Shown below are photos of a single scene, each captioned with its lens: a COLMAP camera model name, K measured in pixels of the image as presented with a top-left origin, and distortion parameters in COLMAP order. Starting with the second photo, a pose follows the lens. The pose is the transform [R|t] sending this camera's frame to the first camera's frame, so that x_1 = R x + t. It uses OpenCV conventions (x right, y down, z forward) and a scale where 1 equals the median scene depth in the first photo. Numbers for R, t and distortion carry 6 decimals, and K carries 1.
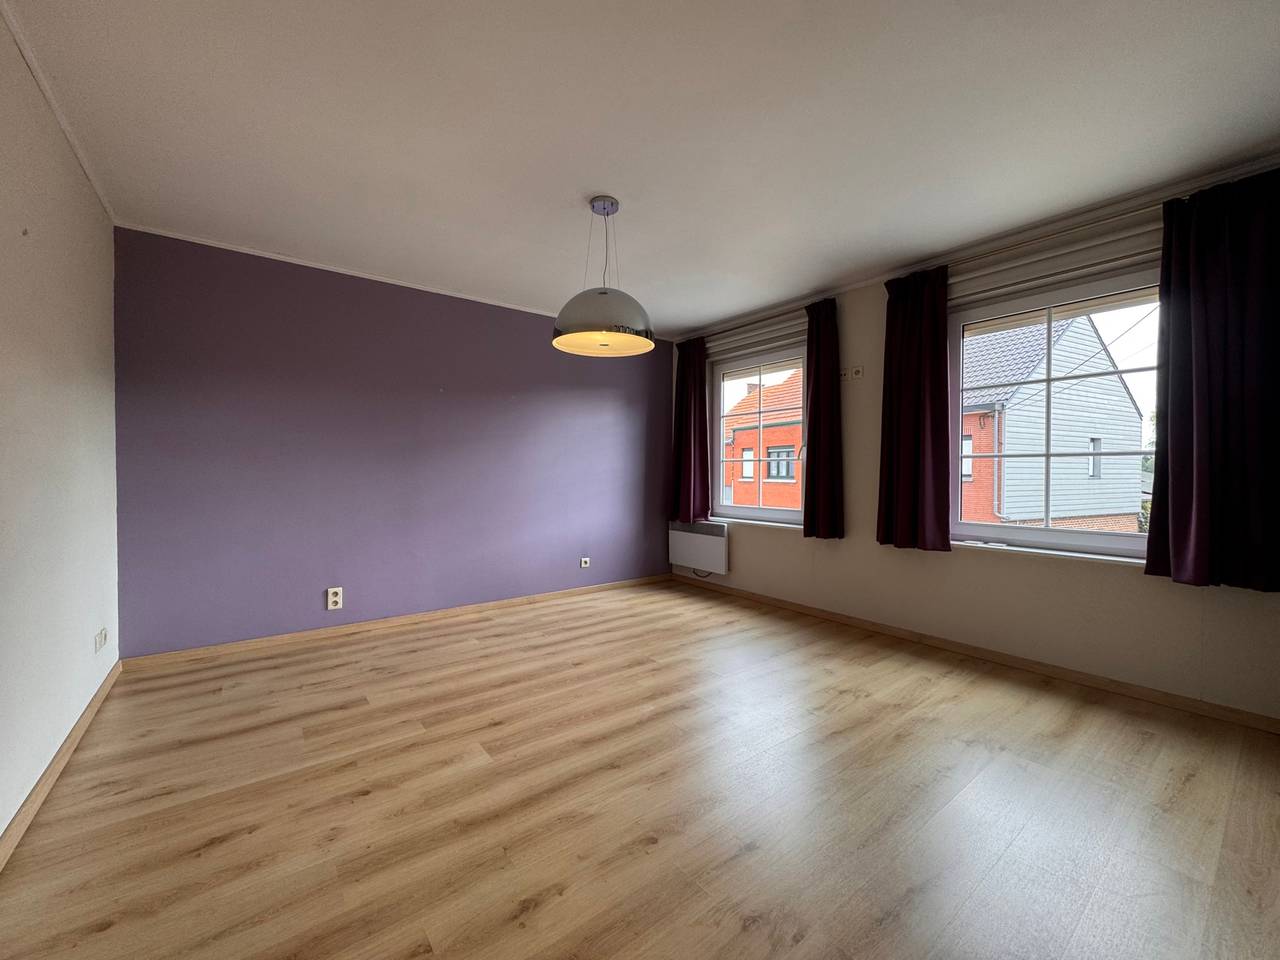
lens RADIAL K [[509.8, 0, 638.9], [0, 509.8, 474.8], [0, 0, 1]] dist [-0.000401, 0.000157]
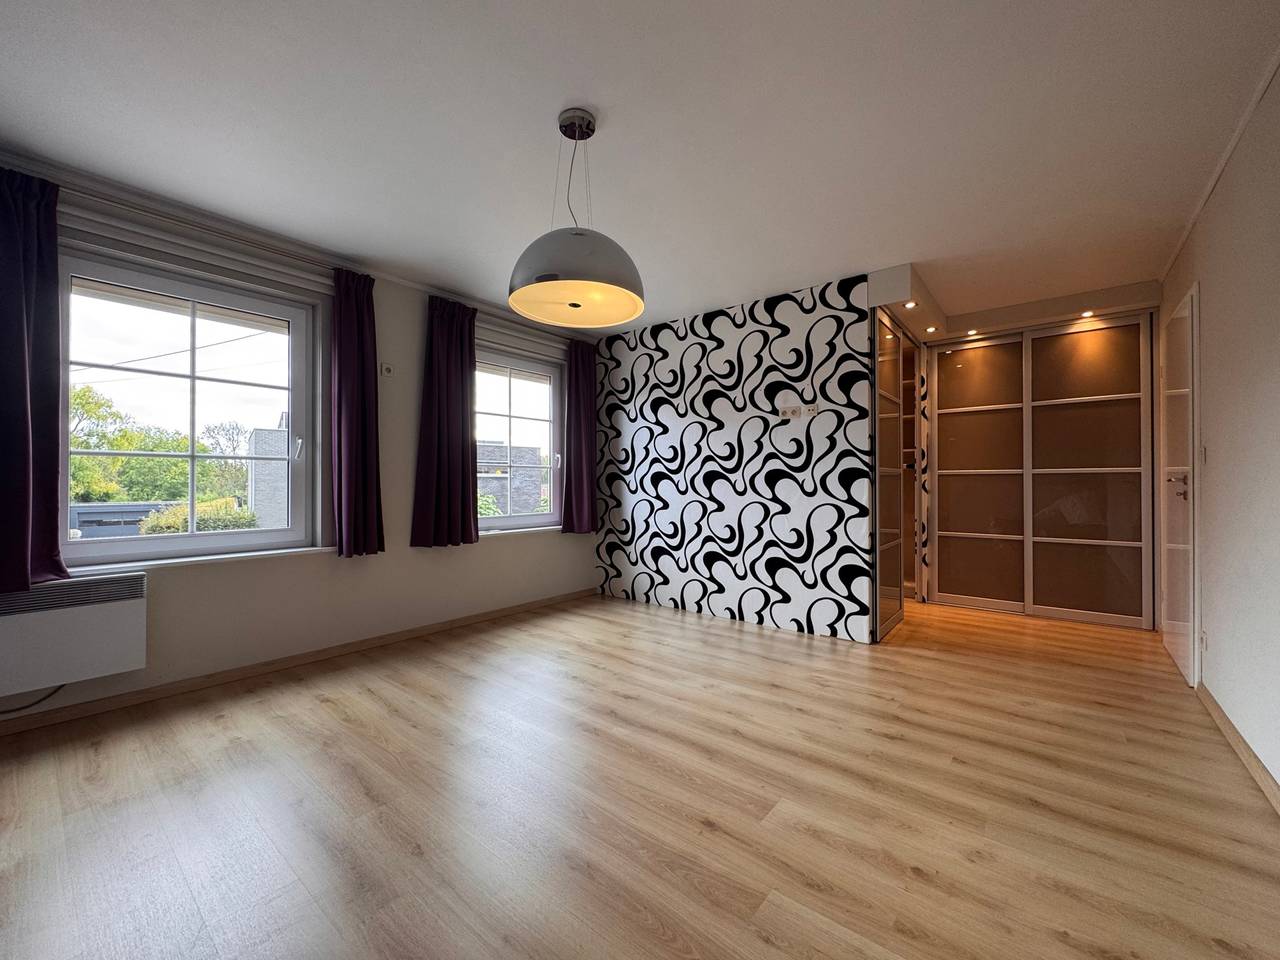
lens RADIAL K [[509.8, 0, 638.3], [0, 509.8, 478.8], [0, 0, 1]] dist [-0.000401, 0.000157]
pose [[-0.224489, 0.000873, 0.974476, -0.845785], [0.003347, 0.999994, -0.000125, -0.001383], [-0.974471, 0.003233, -0.224491, 1.111107]]
